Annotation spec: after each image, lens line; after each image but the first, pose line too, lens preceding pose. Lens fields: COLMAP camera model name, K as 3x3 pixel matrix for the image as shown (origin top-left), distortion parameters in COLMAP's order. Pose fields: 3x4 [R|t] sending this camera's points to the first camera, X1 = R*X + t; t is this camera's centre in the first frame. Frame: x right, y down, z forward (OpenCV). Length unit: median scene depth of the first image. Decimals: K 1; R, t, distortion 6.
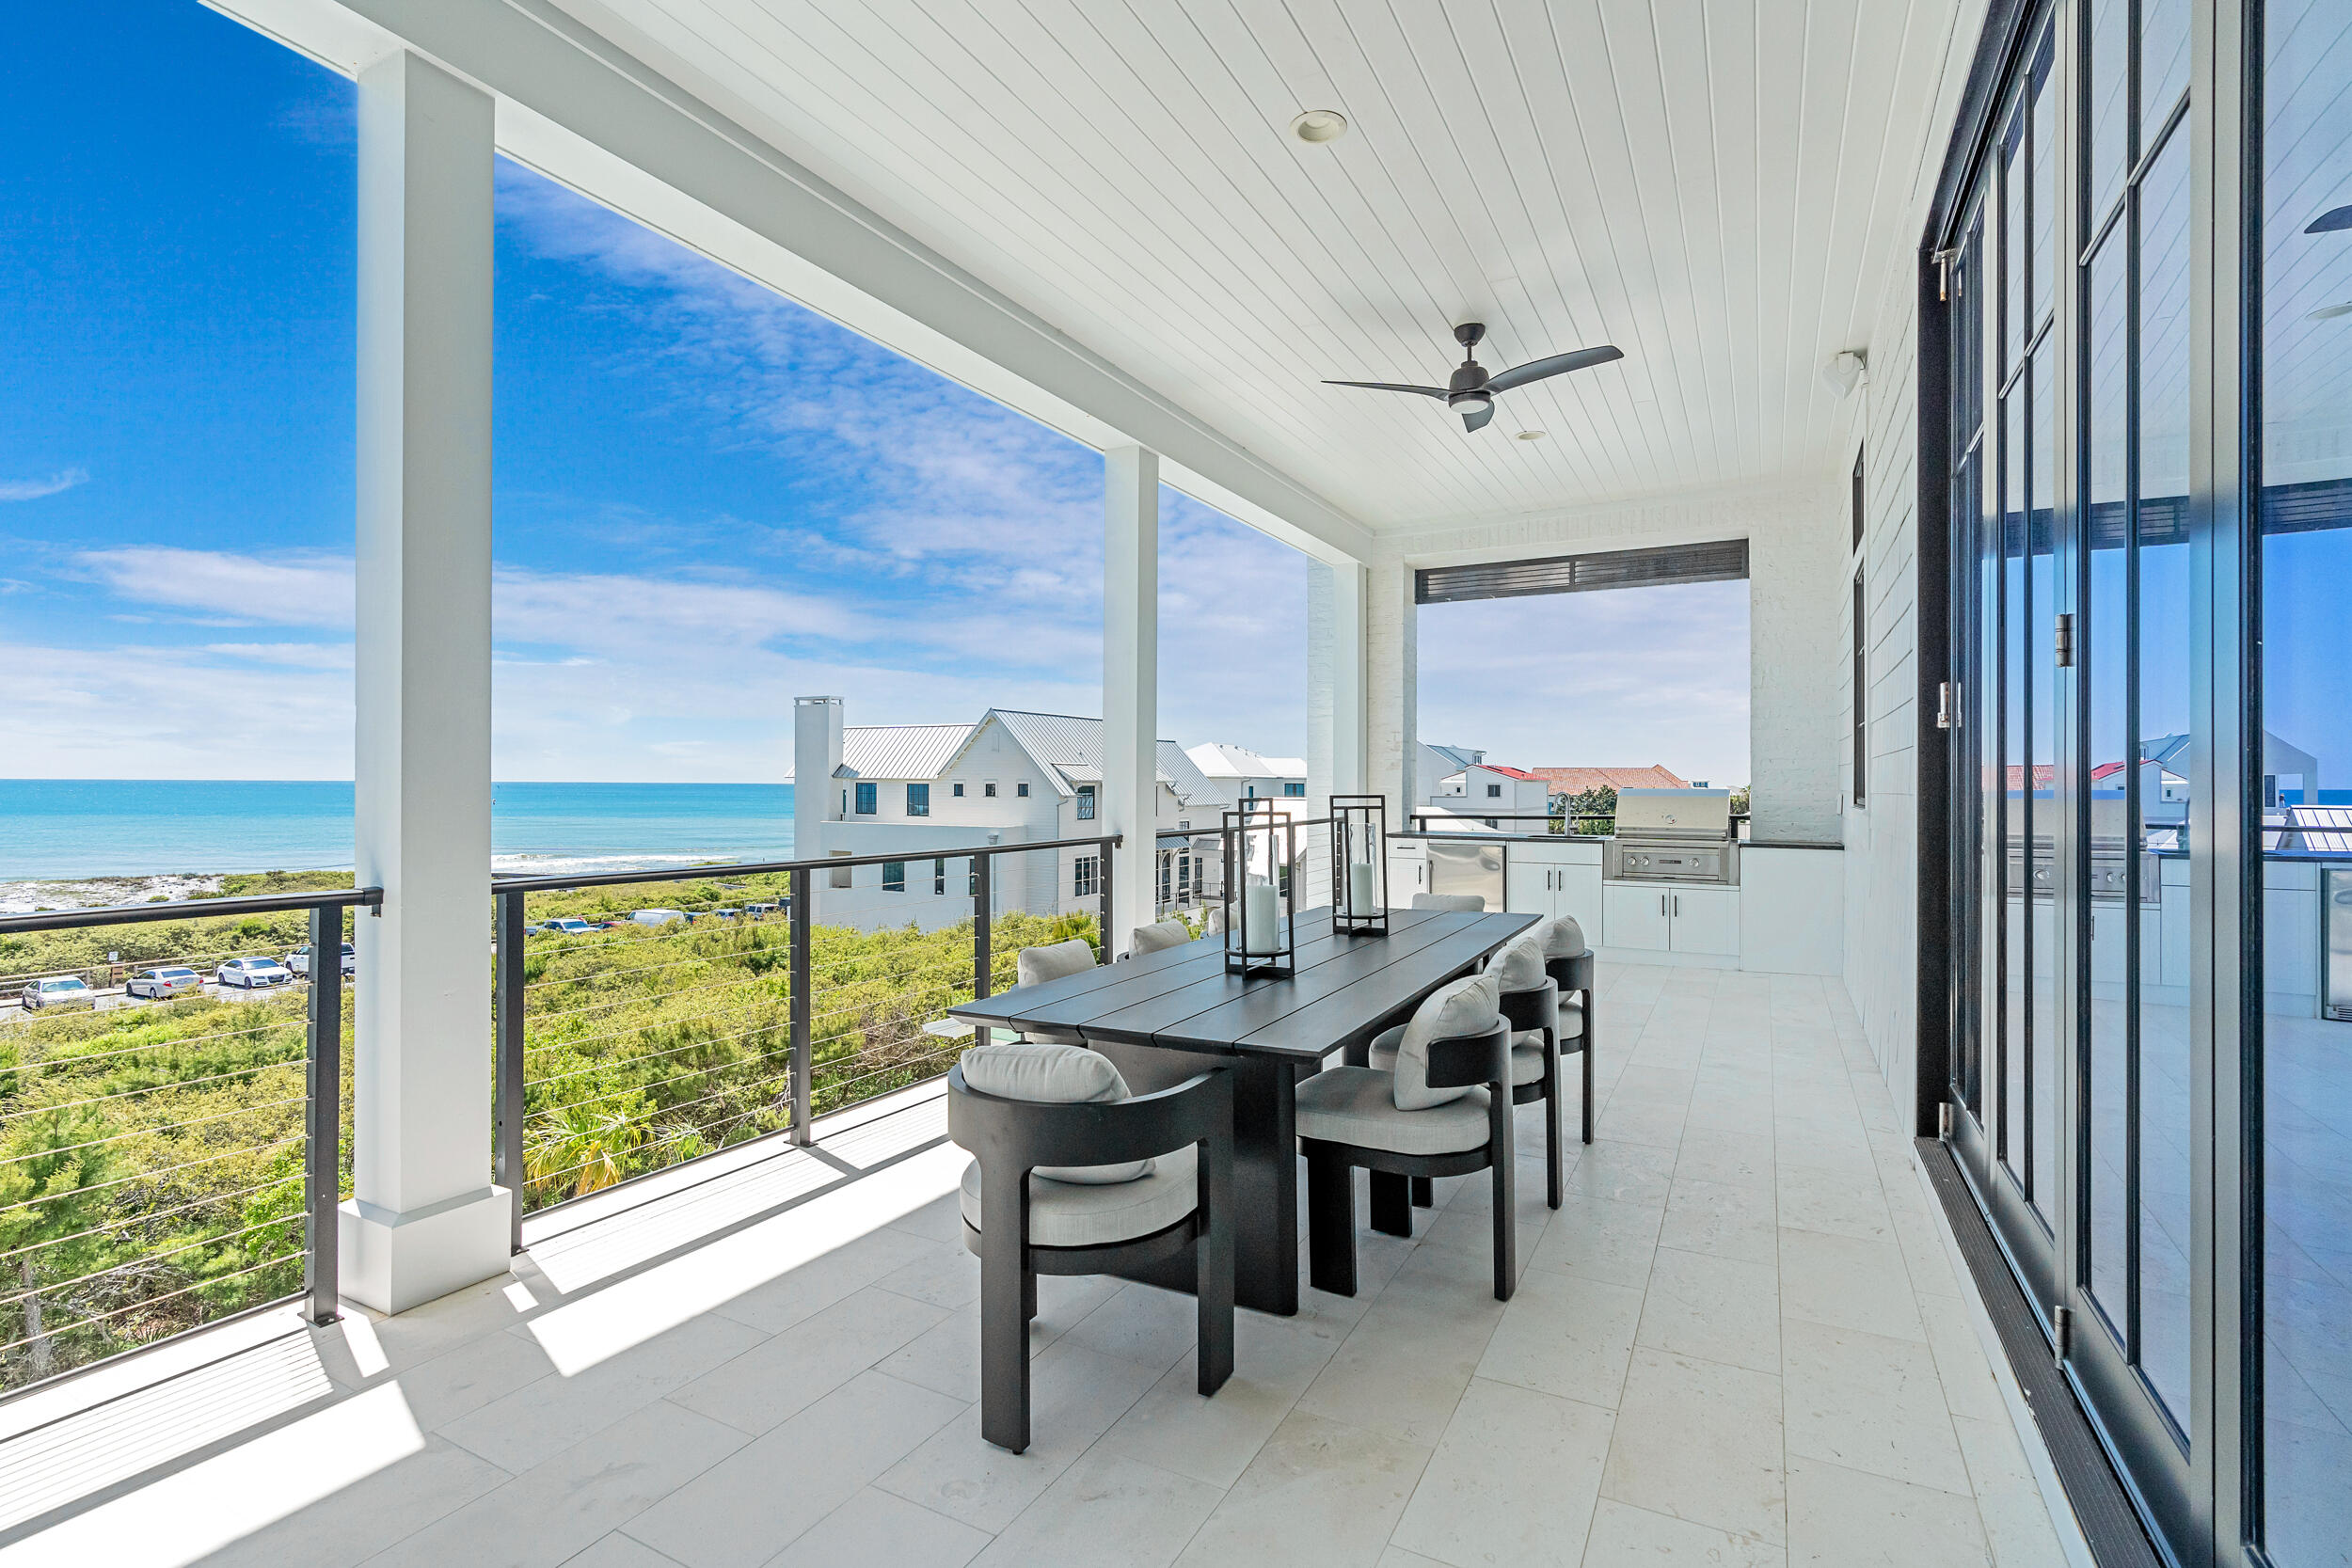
lens RADIAL K [[1056.5, 0, 1211.4], [0, 1056.5, 781.8], [0, 0, 1]] dist [-0.000512, 0.001065]
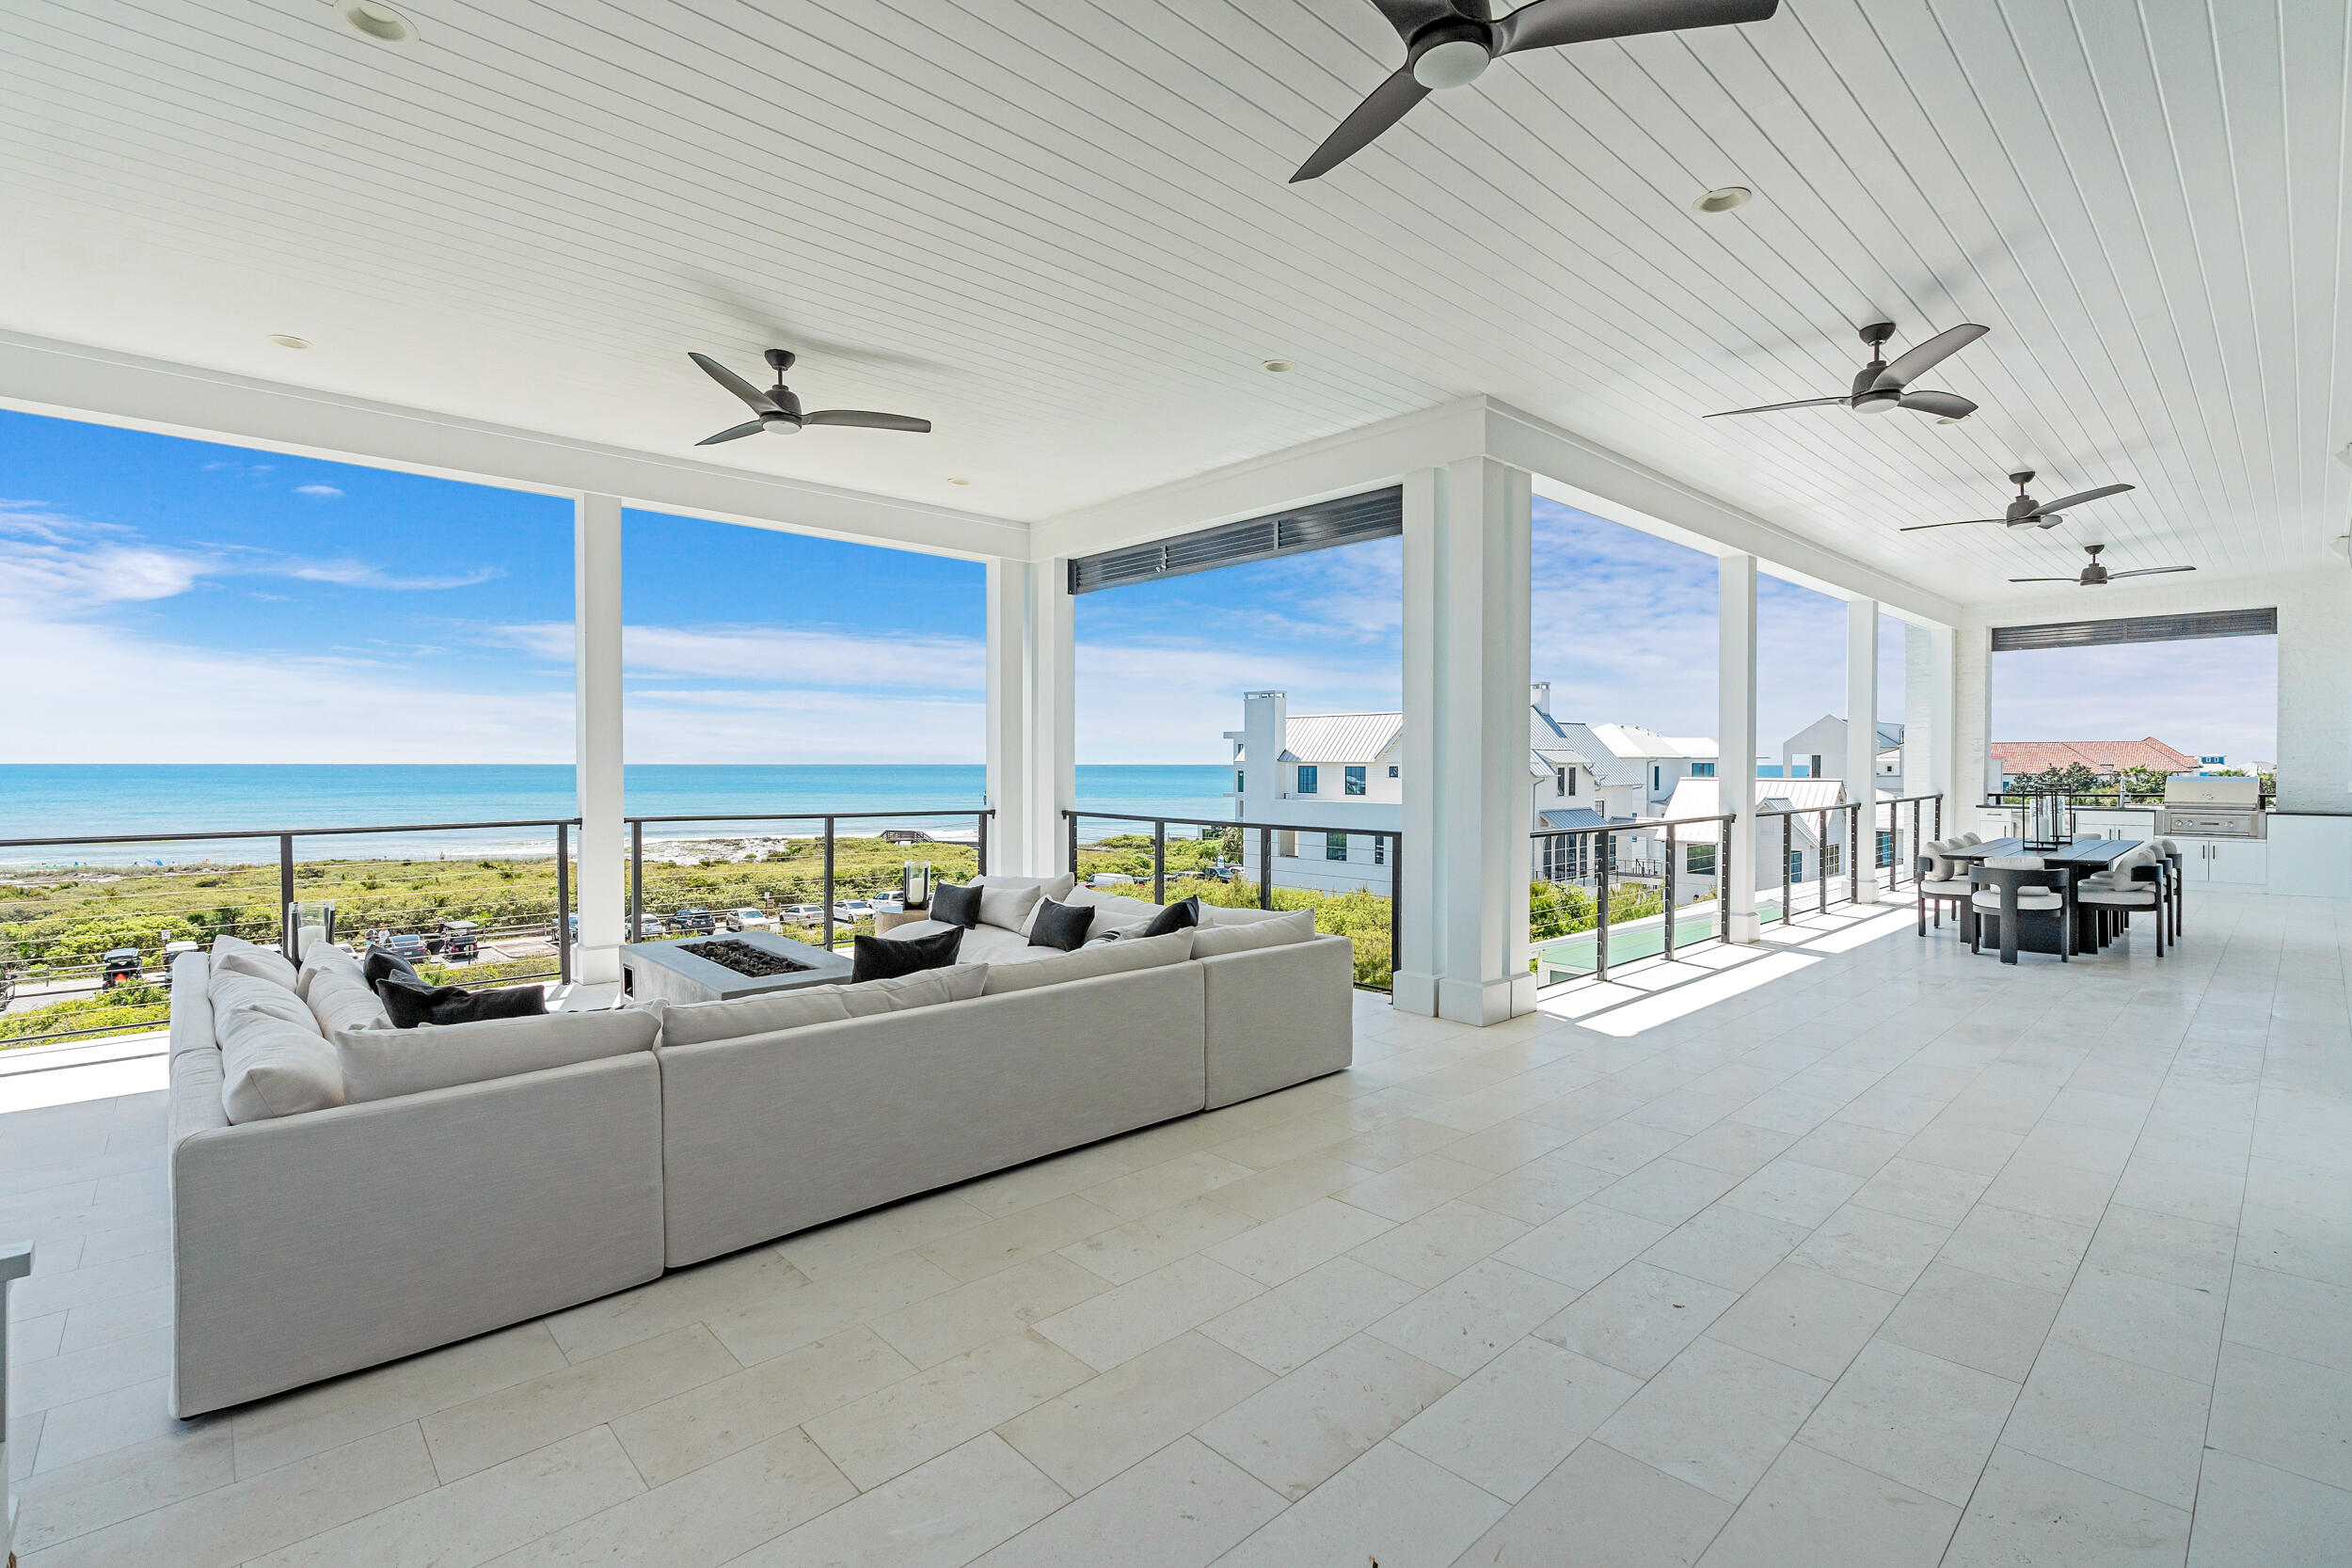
lens RADIAL K [[1056.5, 0, 1211.4], [0, 1056.5, 781.8], [0, 0, 1]] dist [-0.000512, 0.001065]
pose [[0.947930, -0.001052, -0.318476, -0.064464], [0.007163, 0.999812, 0.018017, -0.003363], [0.318397, -0.019360, 0.947760, -0.130846]]
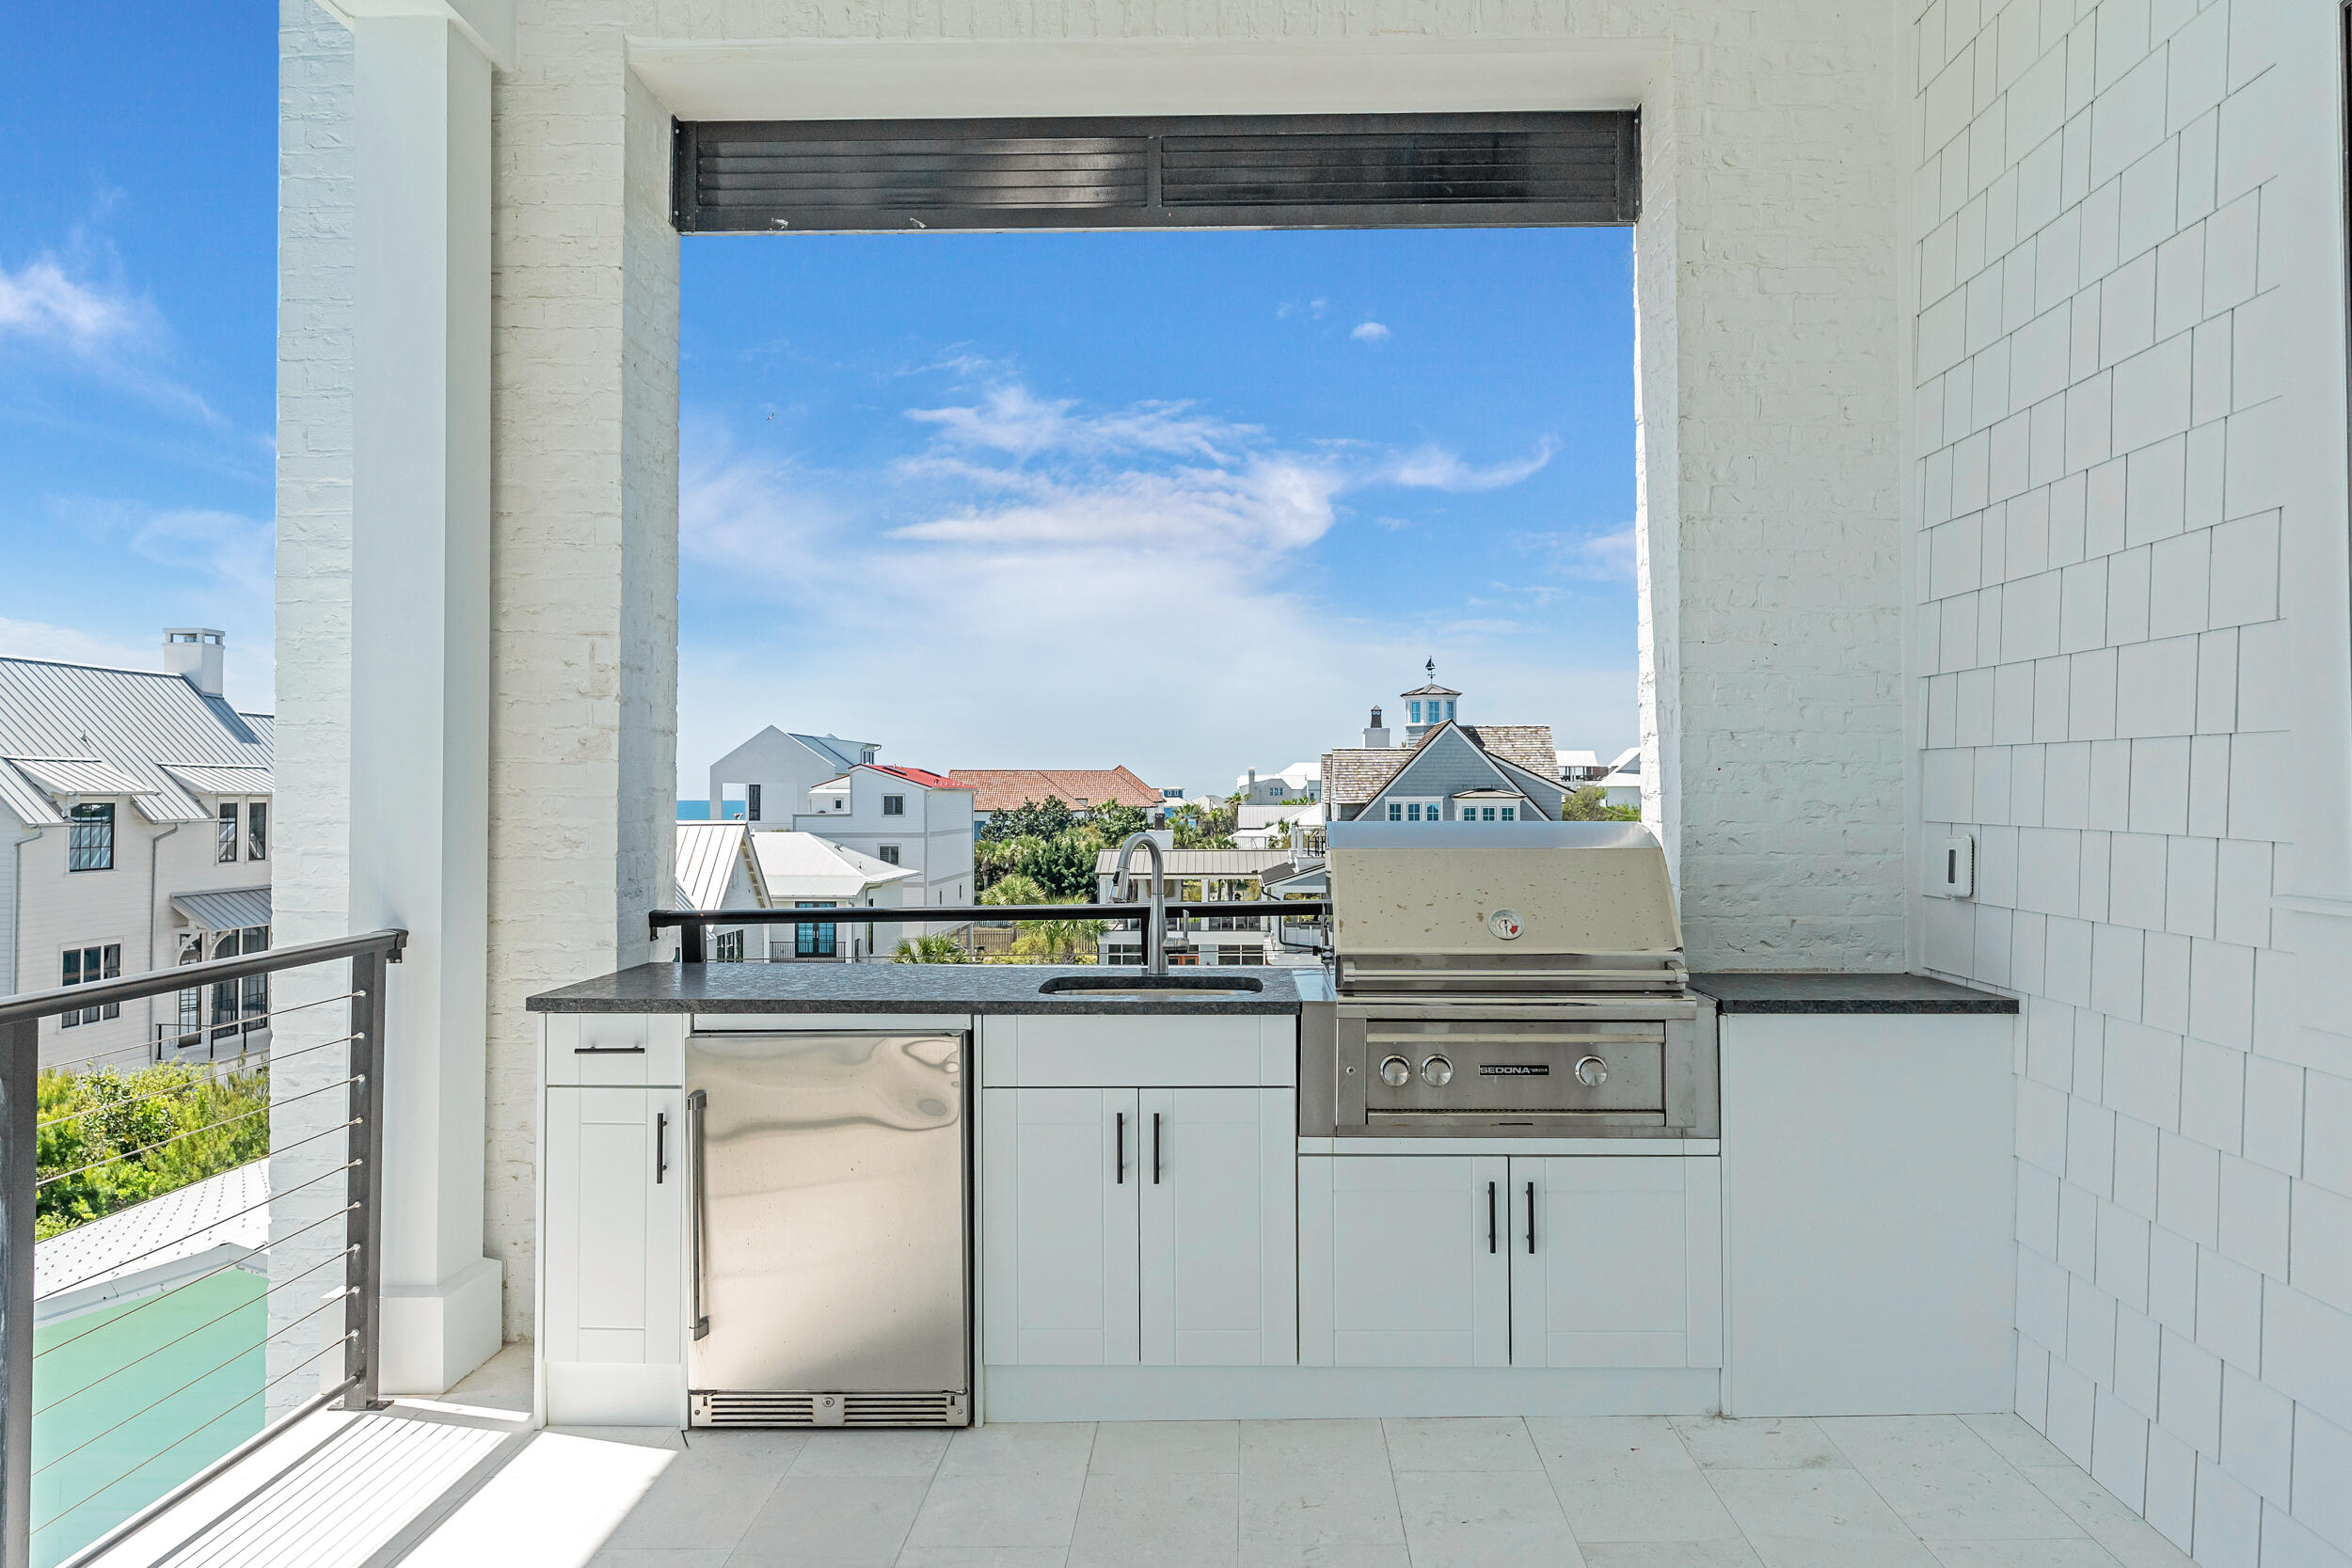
lens RADIAL K [[1583.6, 0, 1185.9], [0, 1583.6, 757.6], [0, 0, 1]] dist [0.000125, -0.000136]
pose [[0.902646, 0.004267, 0.430362, 0.022536], [0.004851, 0.999786, -0.020088, -0.000522], [-0.430356, 0.020220, 0.902433, 0.090200]]
